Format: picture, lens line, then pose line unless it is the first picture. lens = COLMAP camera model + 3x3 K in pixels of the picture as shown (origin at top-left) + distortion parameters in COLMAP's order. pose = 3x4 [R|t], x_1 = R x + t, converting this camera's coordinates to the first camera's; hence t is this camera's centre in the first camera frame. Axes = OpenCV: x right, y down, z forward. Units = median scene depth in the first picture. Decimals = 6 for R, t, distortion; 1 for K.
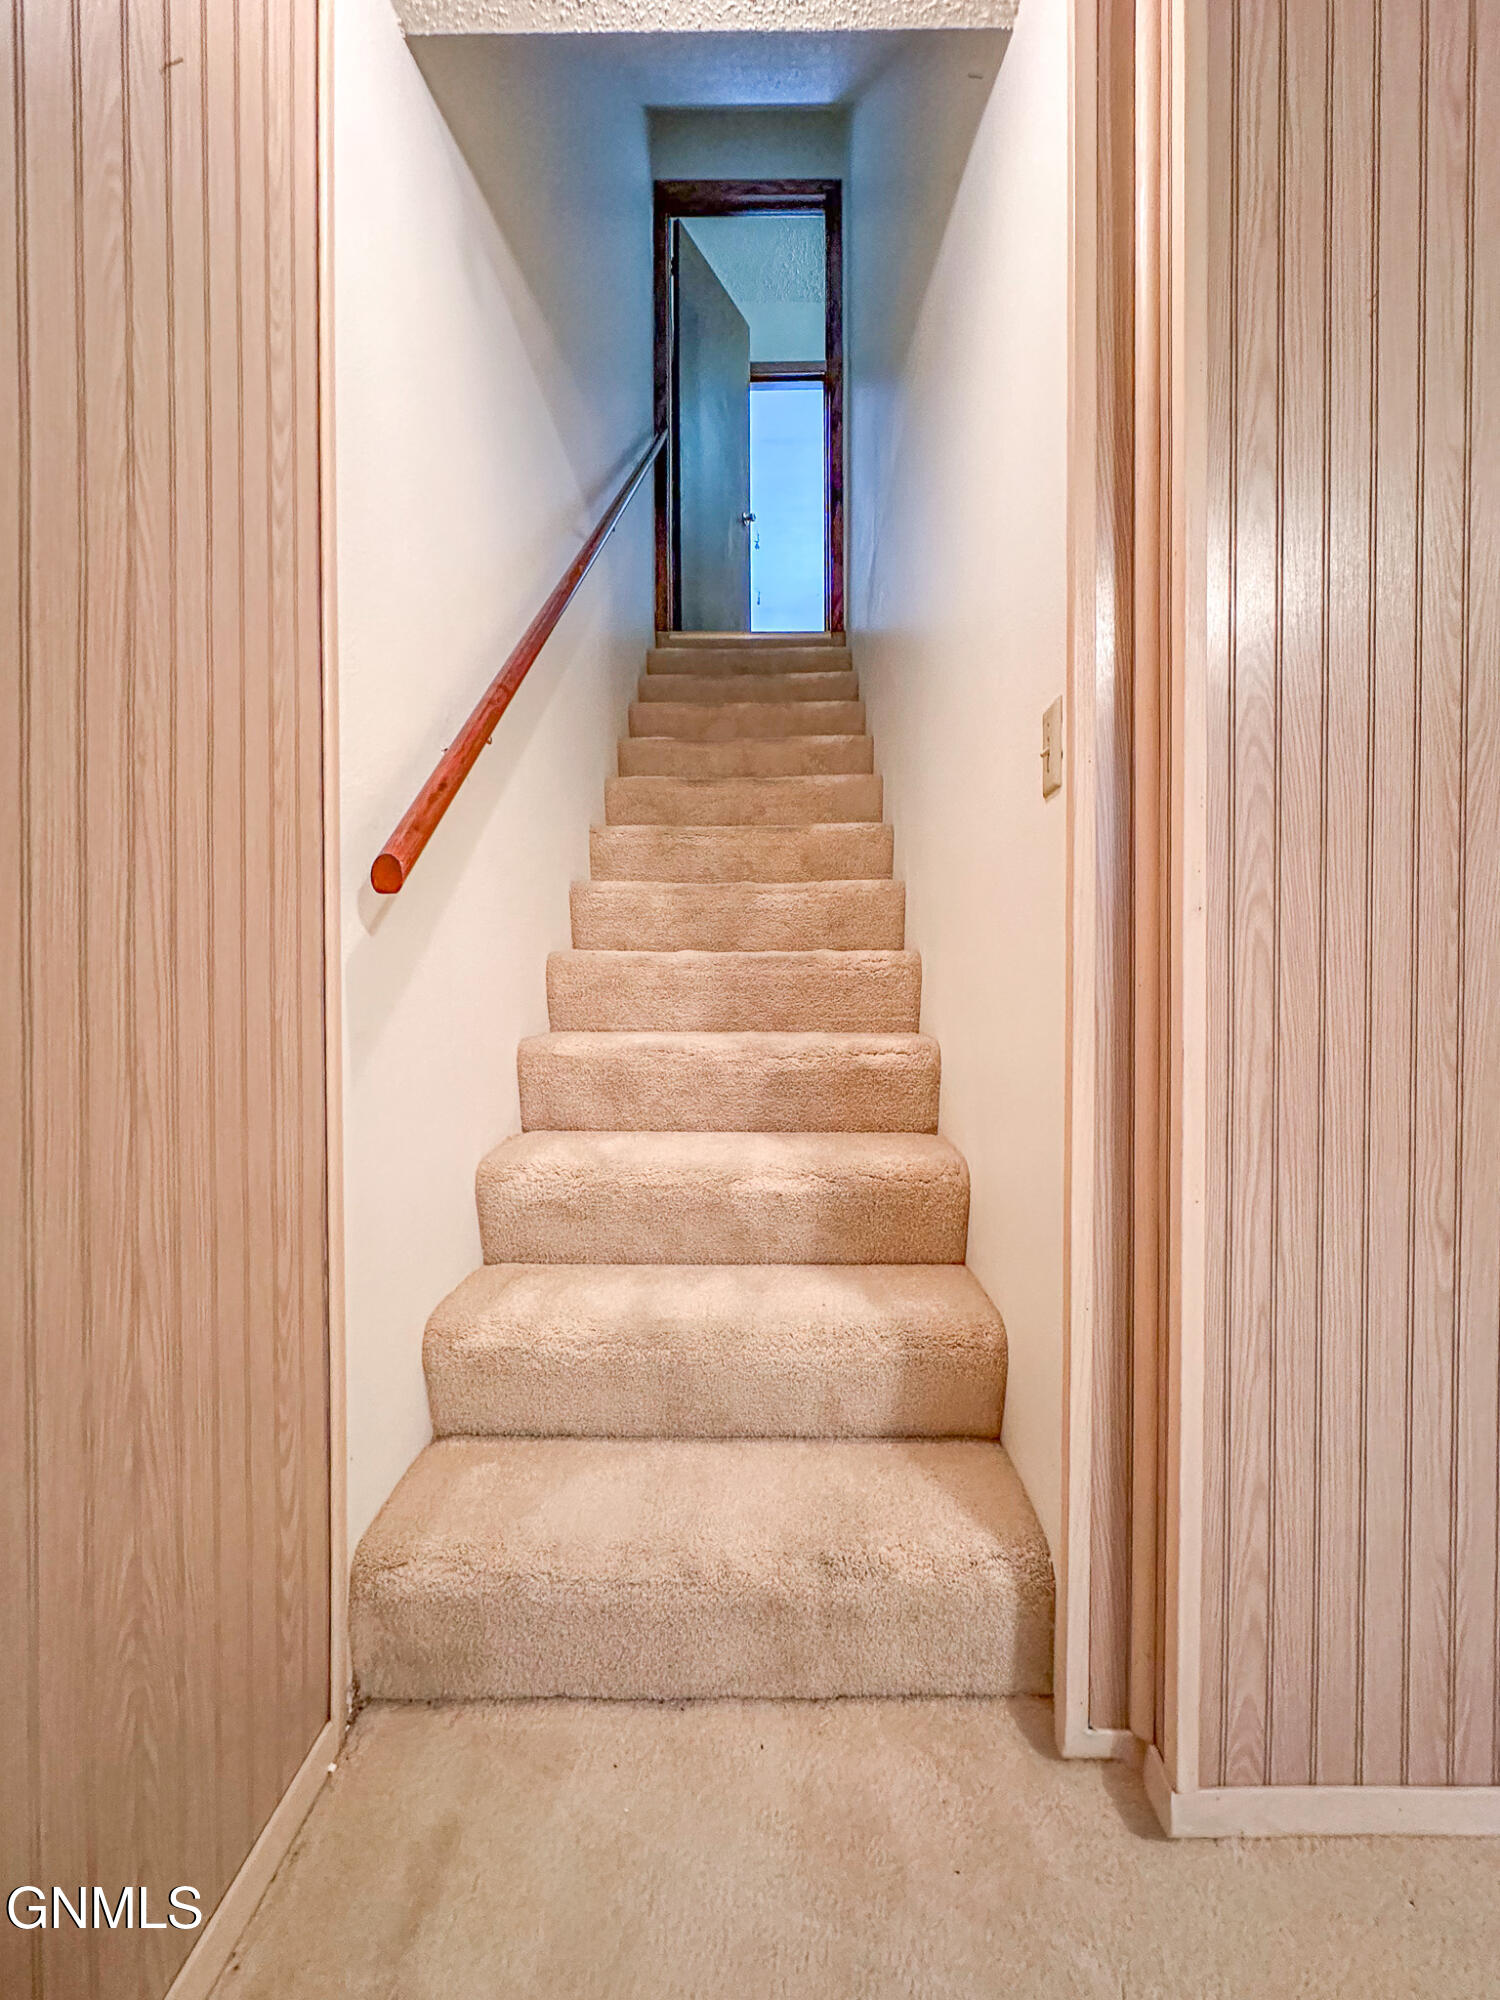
lens RADIAL K [[802.5, 0, 756.1], [0, 802.5, 998.0], [0, 0, 1]] dist [-0.001280, 0.000579]
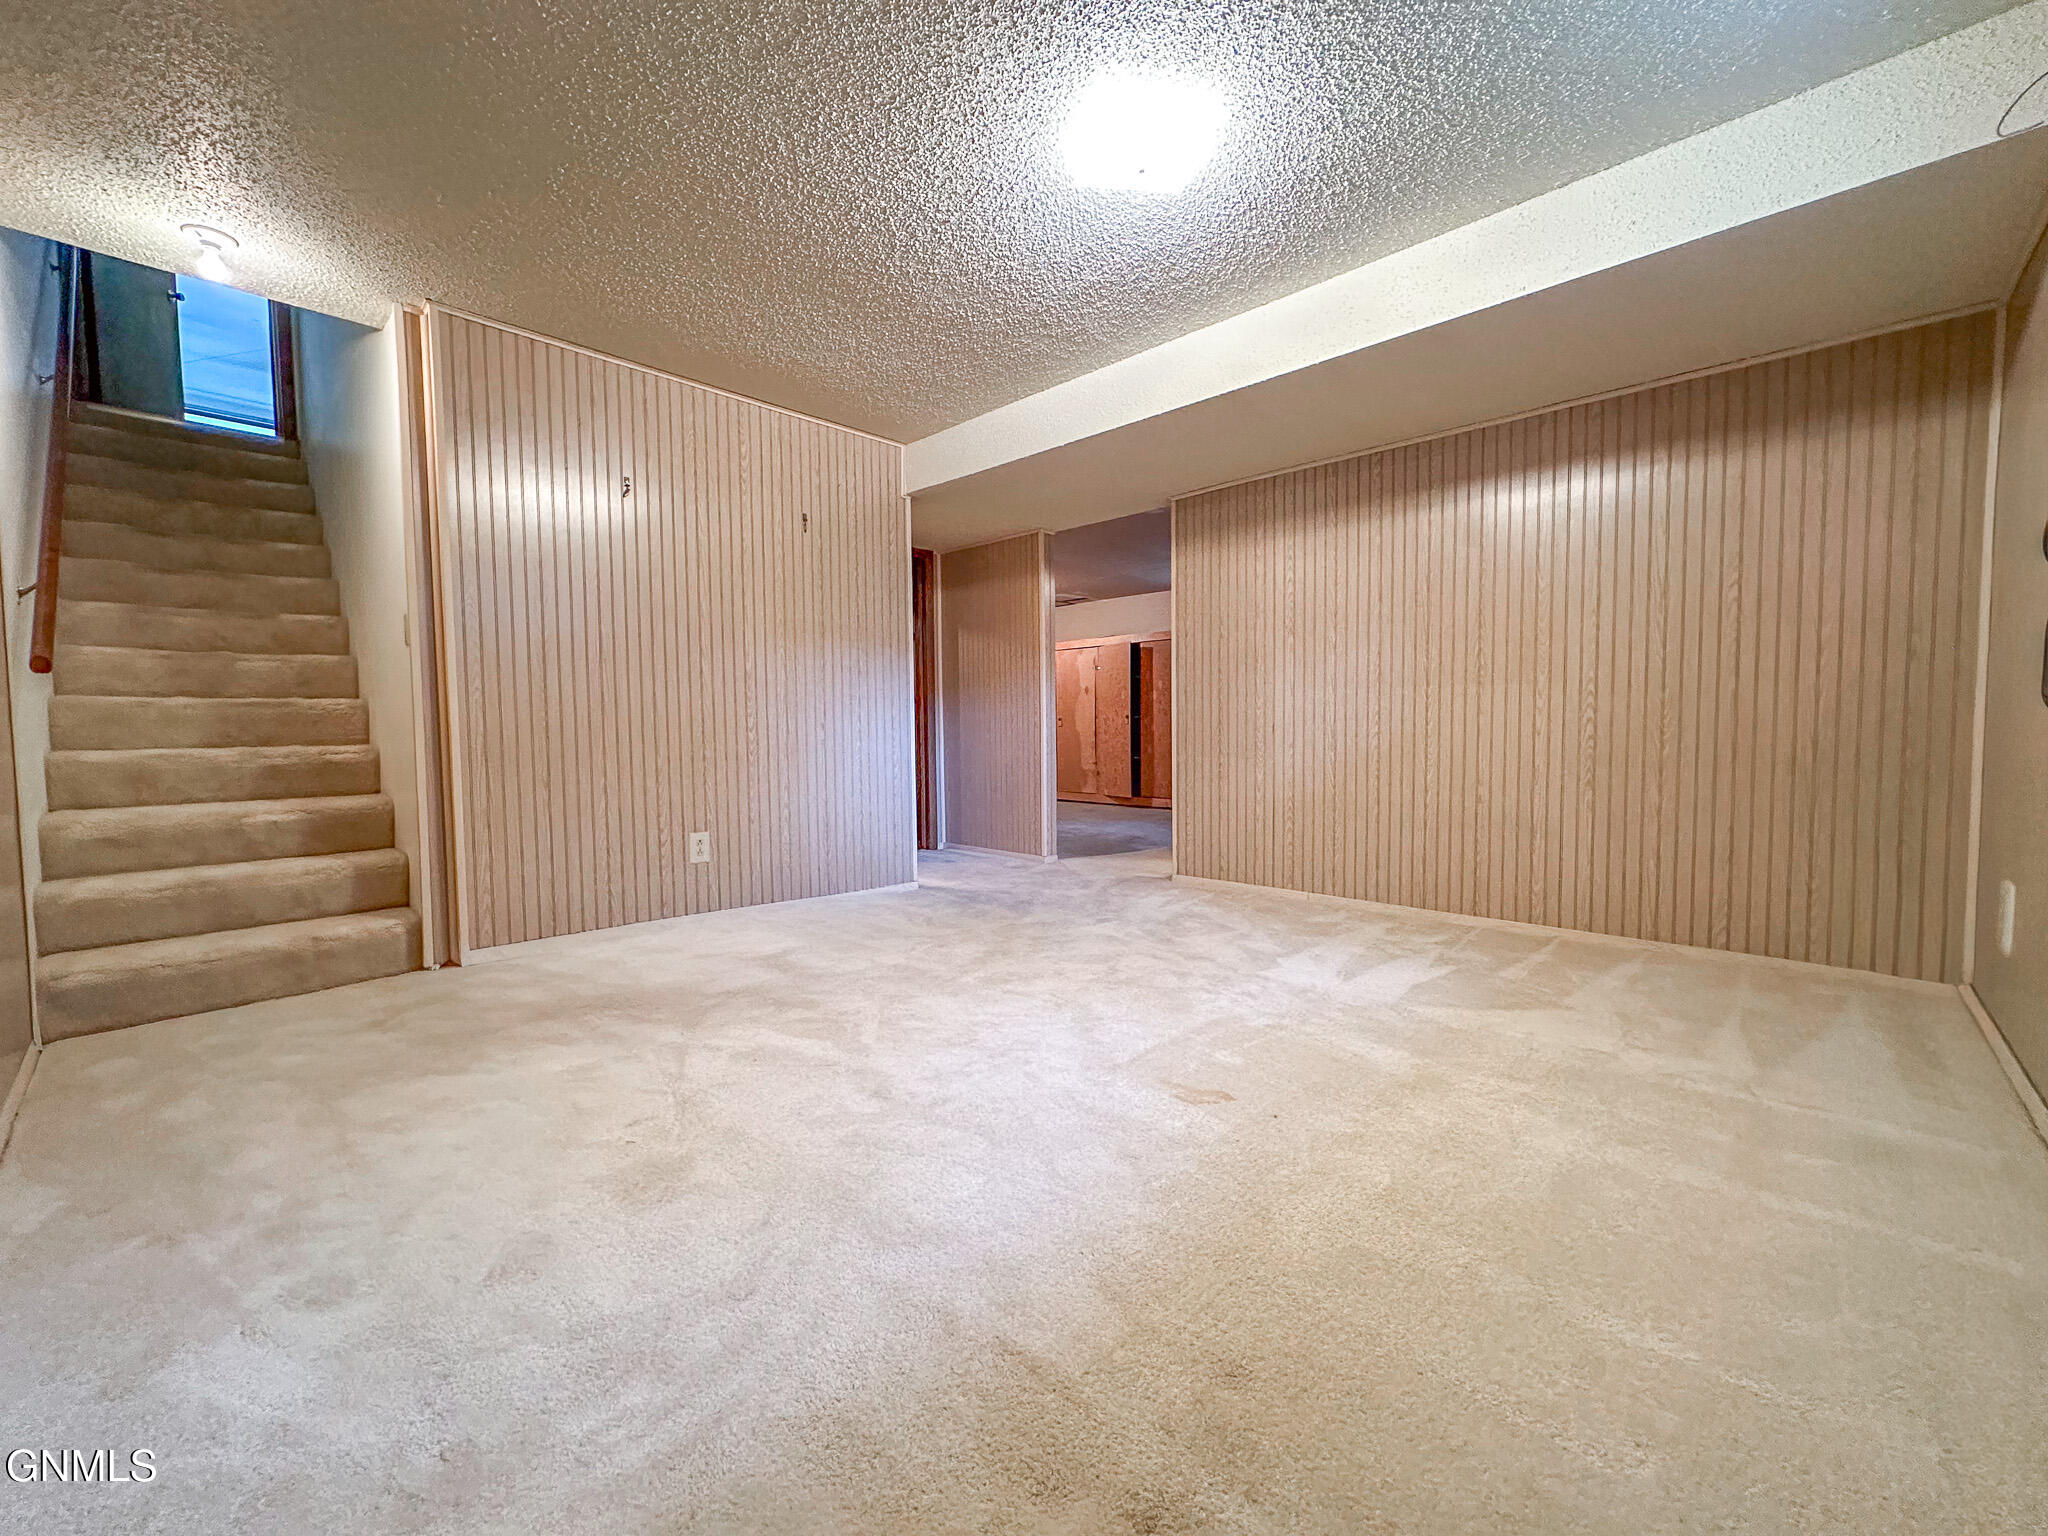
lens RADIAL K [[828.4, 0, 1024.3], [0, 828.4, 762.4], [0, 0, 1]] dist [-0.002726, 0.000126]
pose [[0.685643, -0.045732, 0.726500, -0.138662], [0.031899, 0.998953, 0.032777, 0.069329], [-0.727238, 0.000701, 0.686385, -1.338187]]
